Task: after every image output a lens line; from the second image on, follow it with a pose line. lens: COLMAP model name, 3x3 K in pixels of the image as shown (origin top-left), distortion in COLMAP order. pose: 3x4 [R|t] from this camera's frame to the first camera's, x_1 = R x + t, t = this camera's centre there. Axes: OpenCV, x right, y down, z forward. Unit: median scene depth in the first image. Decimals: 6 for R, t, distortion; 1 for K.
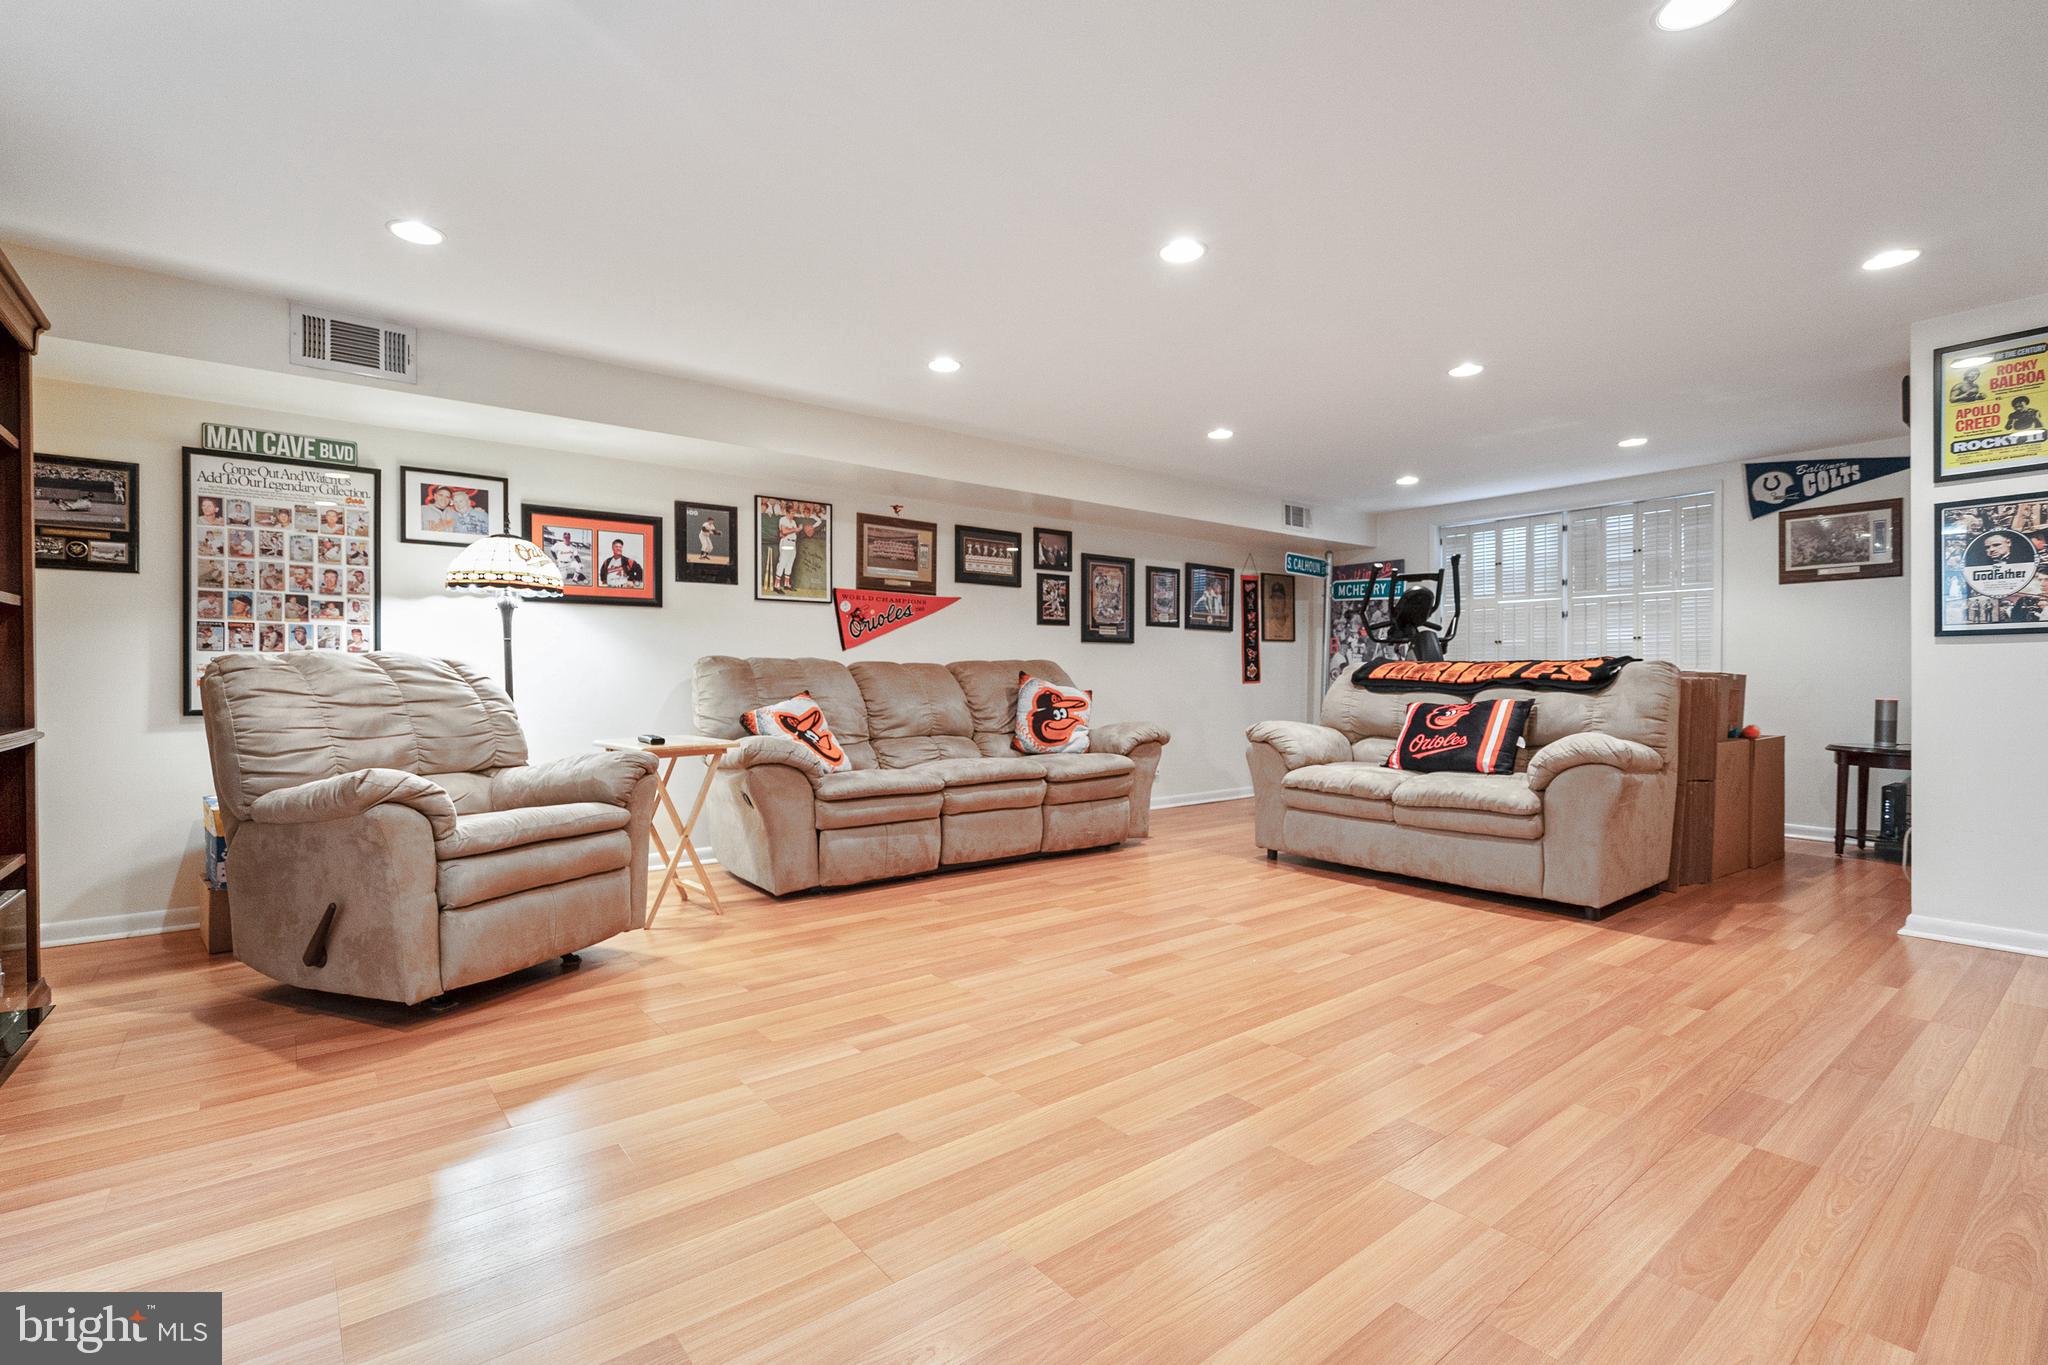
lens RADIAL K [[954.6, 0, 1061.0], [0, 954.6, 680.2], [0, 0, 1]] dist [-0.004408, -0.000130]
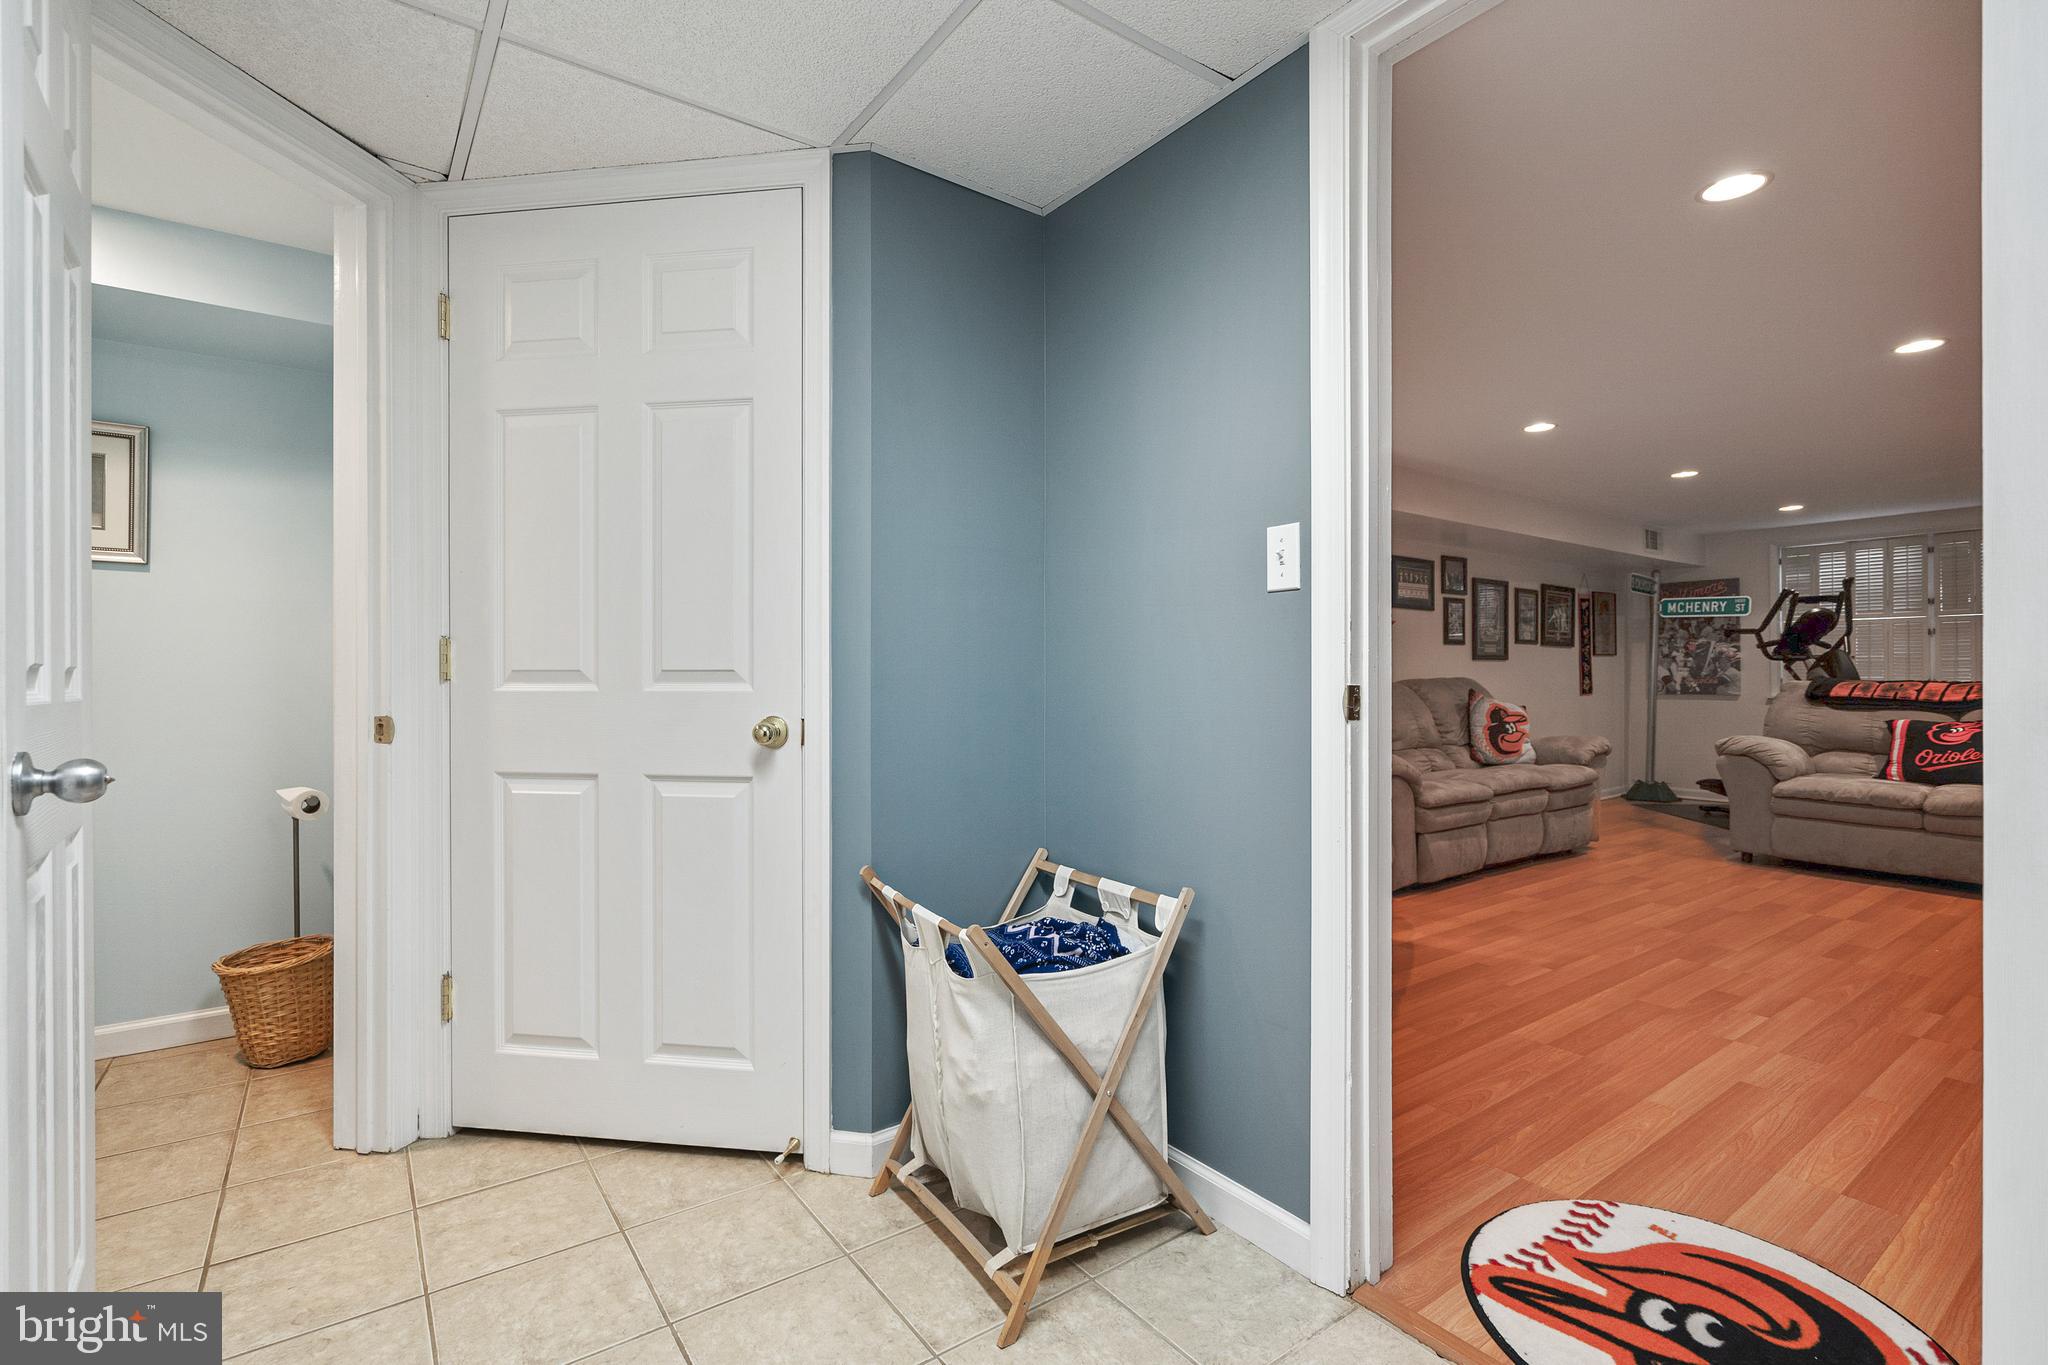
lens RADIAL K [[943.4, 0, 1010.8], [0, 943.4, 676.3], [0, 0, 1]] dist [-0.052899, 0.025267]
pose [[0.996436, -0.002592, -0.084318, -0.501021], [0.002276, 0.999990, -0.003837, -0.022153], [0.084327, 0.003631, 0.996432, -0.120672]]
